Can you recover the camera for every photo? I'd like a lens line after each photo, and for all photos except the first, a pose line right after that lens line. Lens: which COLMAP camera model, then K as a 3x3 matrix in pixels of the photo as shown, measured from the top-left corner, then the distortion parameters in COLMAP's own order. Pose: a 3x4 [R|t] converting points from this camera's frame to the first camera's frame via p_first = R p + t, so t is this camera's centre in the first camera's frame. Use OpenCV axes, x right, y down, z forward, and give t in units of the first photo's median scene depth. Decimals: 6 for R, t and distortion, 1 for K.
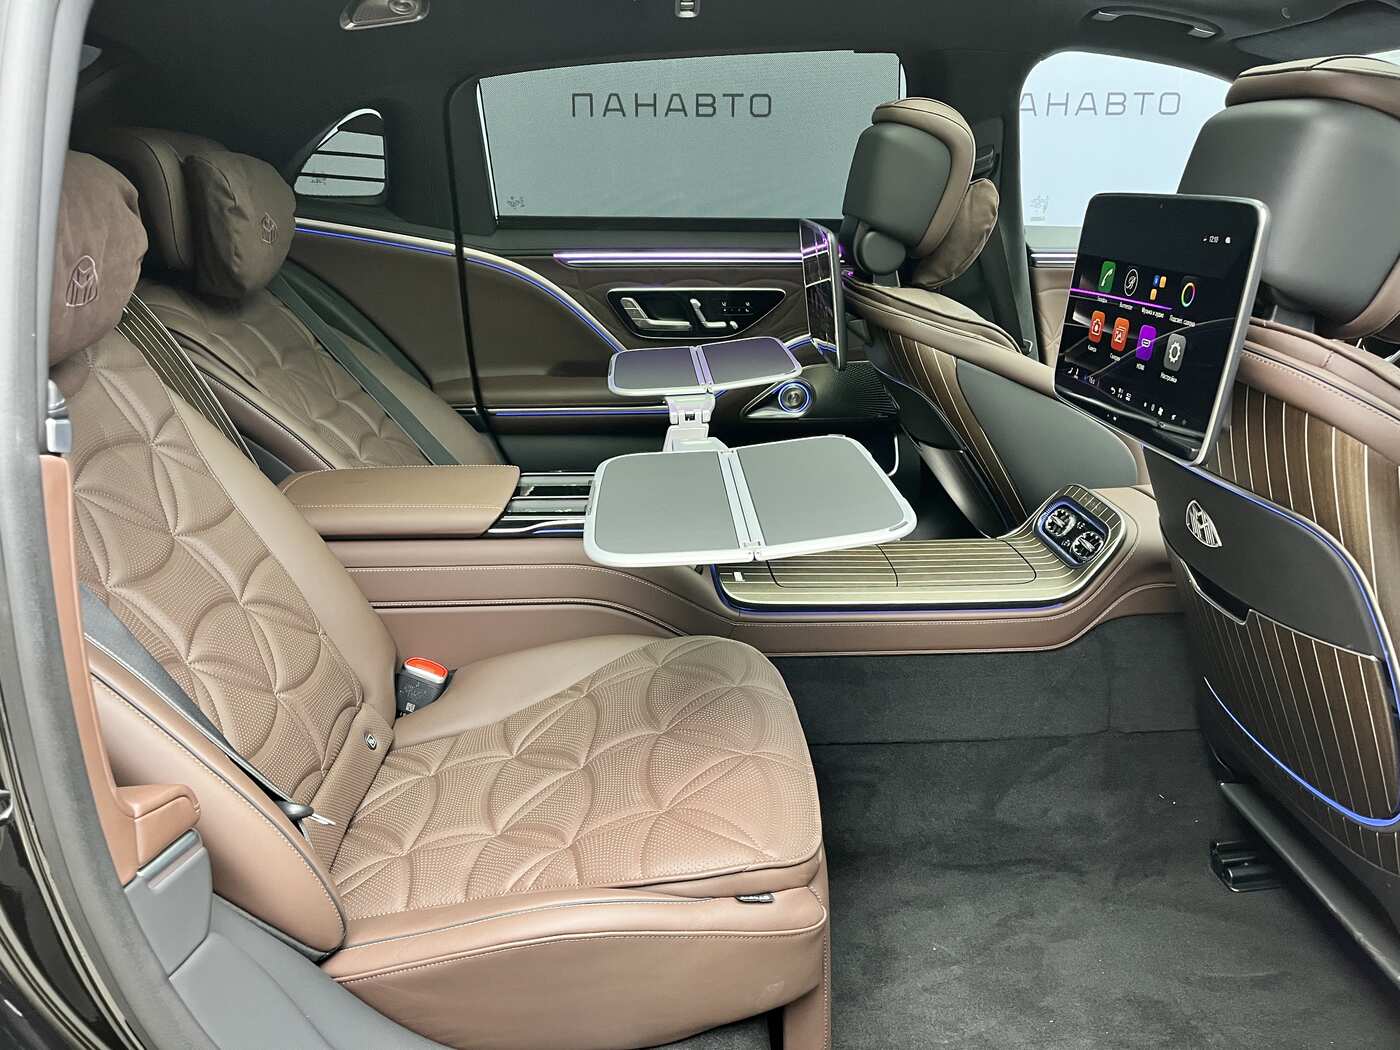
lens RADIAL K [[1056.6, 0, 692.0], [0, 1056.6, 531.2], [0, 0, 1]] dist [0.062029, -0.088002]
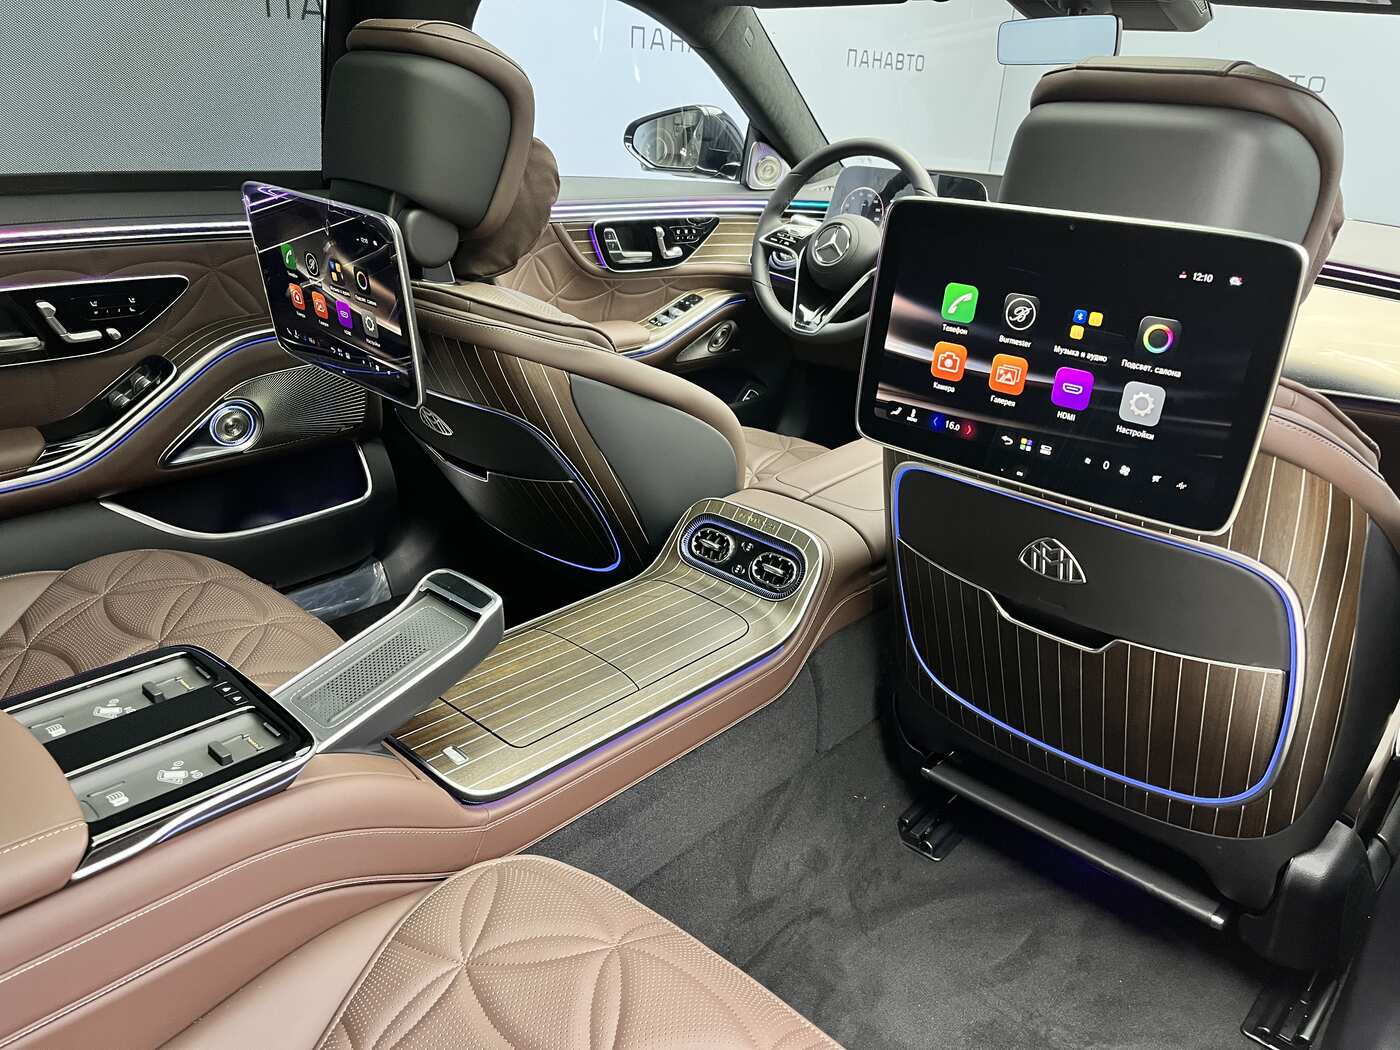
lens RADIAL K [[1056.6, 0, 692.0], [0, 1056.6, 531.2], [0, 0, 1]] dist [0.062029, -0.088002]
pose [[0.715412, -0.237042, 0.657265, -0.233433], [0.178046, 0.971487, 0.156568, -0.156031], [-0.675637, 0.005013, 0.737217, 0.356091]]
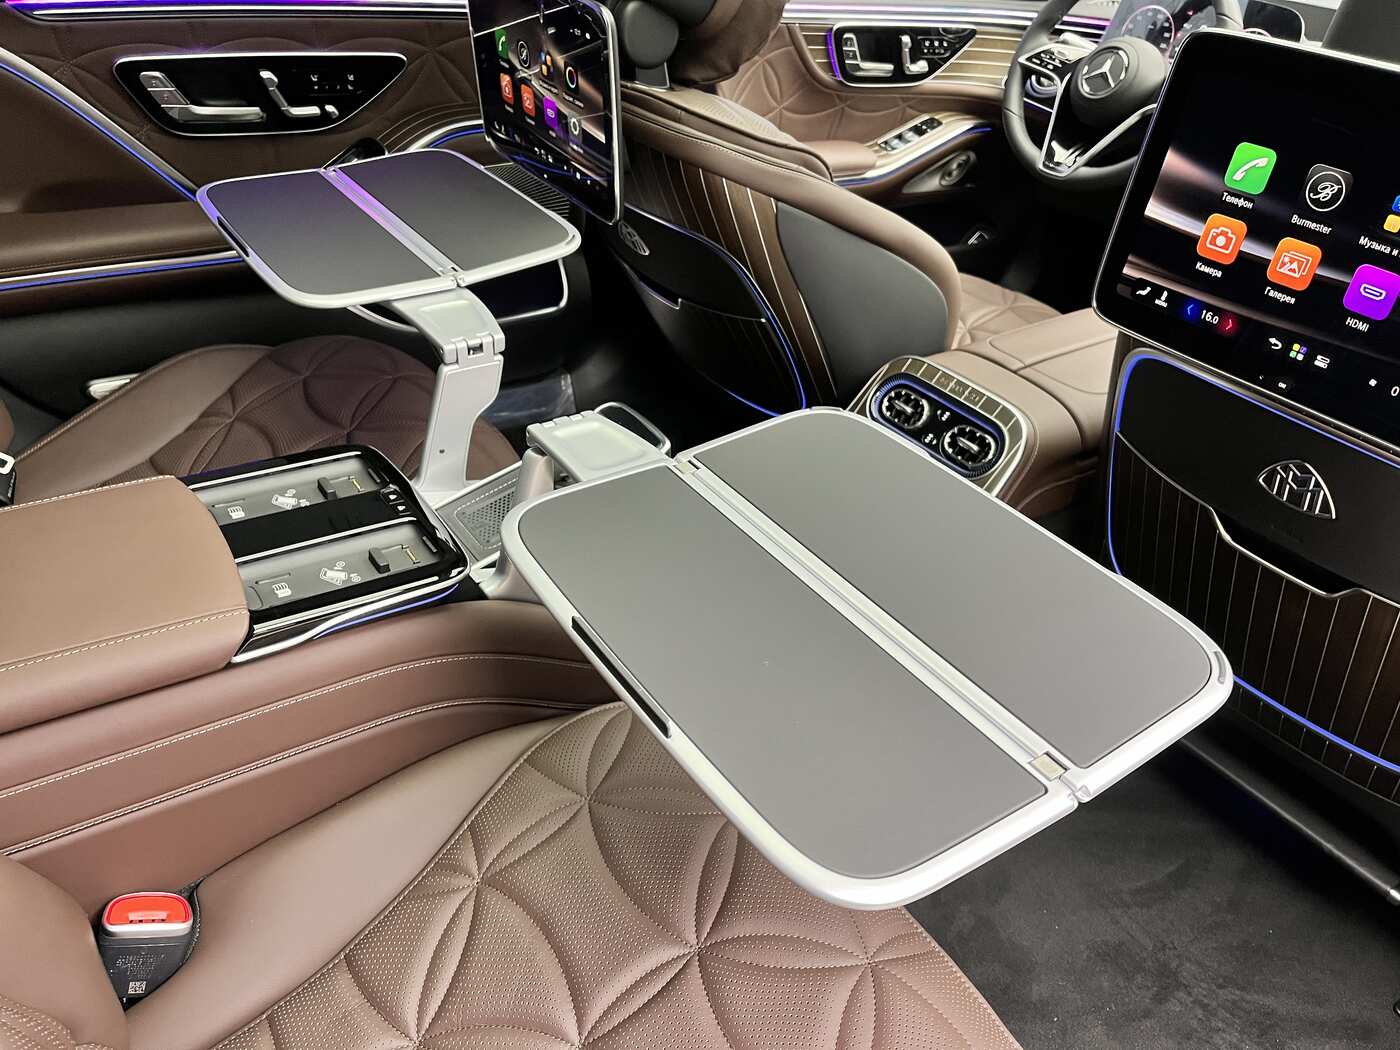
lens RADIAL K [[1056.6, 0, 692.0], [0, 1056.6, 531.2], [0, 0, 1]] dist [0.062029, -0.088002]
pose [[0.849207, -0.220485, 0.479827, -0.199539], [0.082339, 0.952833, 0.292111, -0.165316], [-0.521601, -0.208555, 0.827307, 0.382455]]
